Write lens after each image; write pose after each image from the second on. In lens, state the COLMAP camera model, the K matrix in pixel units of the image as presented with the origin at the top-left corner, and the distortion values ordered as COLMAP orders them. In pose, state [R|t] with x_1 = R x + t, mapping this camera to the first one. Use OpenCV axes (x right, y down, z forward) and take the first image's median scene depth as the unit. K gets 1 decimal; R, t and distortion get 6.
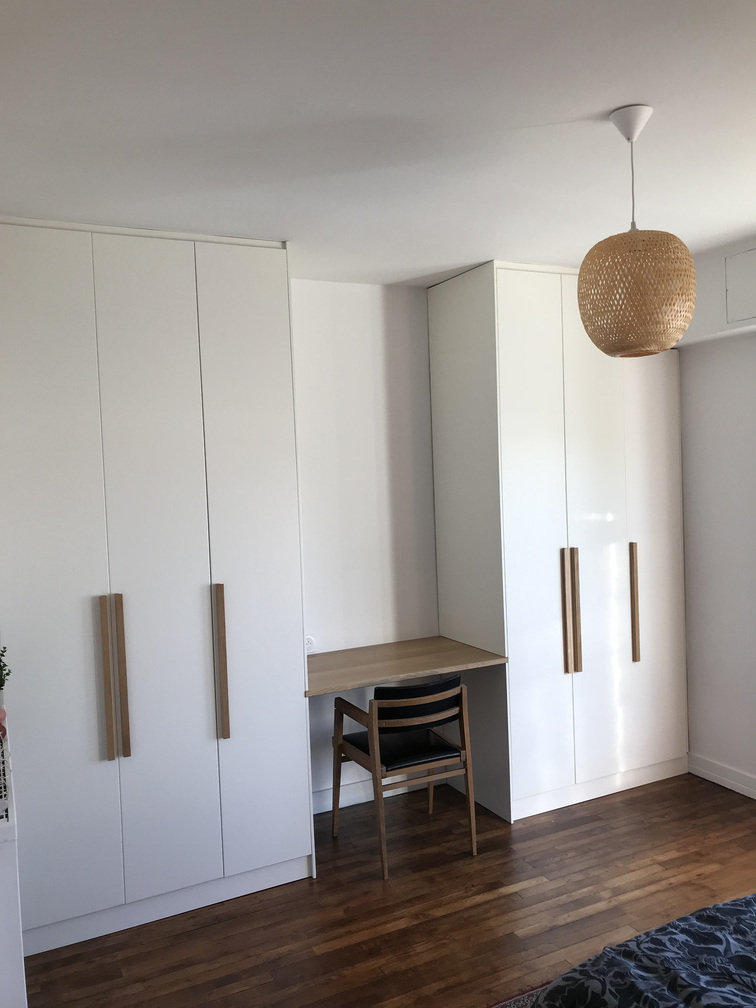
lens RADIAL K [[802.5, 0, 378.0], [0, 802.5, 504.0], [0, 0, 1]] dist [0.078832, -0.073178]
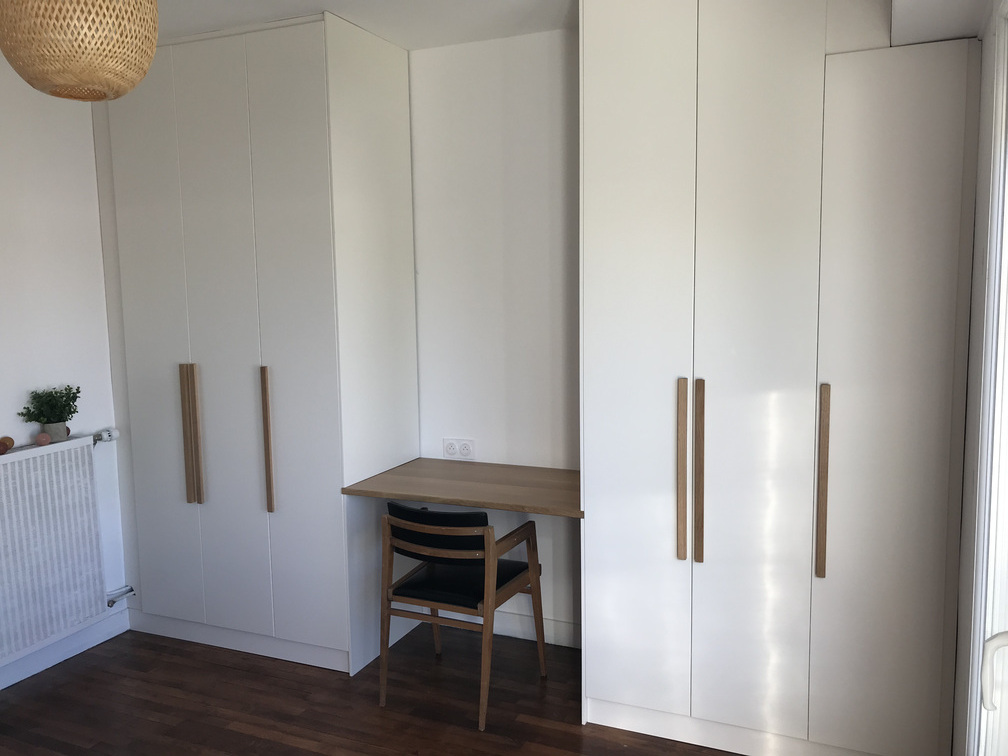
lens RADIAL K [[802.5, 0, 477.4], [0, 802.5, 370.3], [0, 0, 1]] dist [0.078832, -0.073178]
pose [[0.645754, 0.105582, -0.756210, 0.717739], [-0.040886, 0.993754, 0.103834, -0.016545], [0.762450, -0.036132, 0.646037, 0.489222]]
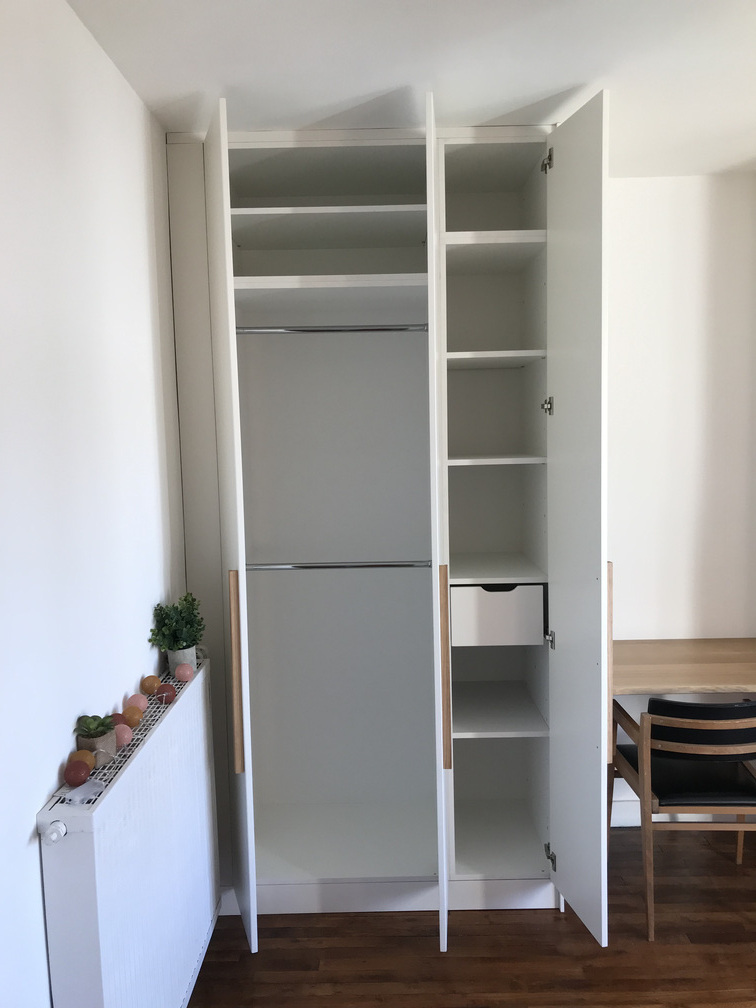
lens RADIAL K [[802.5, 0, 378.0], [0, 802.5, 504.0], [0, 0, 1]] dist [0.078832, -0.073178]
pose [[0.898774, 0.055509, -0.434883, 0.091552], [-0.034494, 0.997830, 0.056077, 0.006722], [0.437052, -0.035399, 0.898739, 0.188978]]
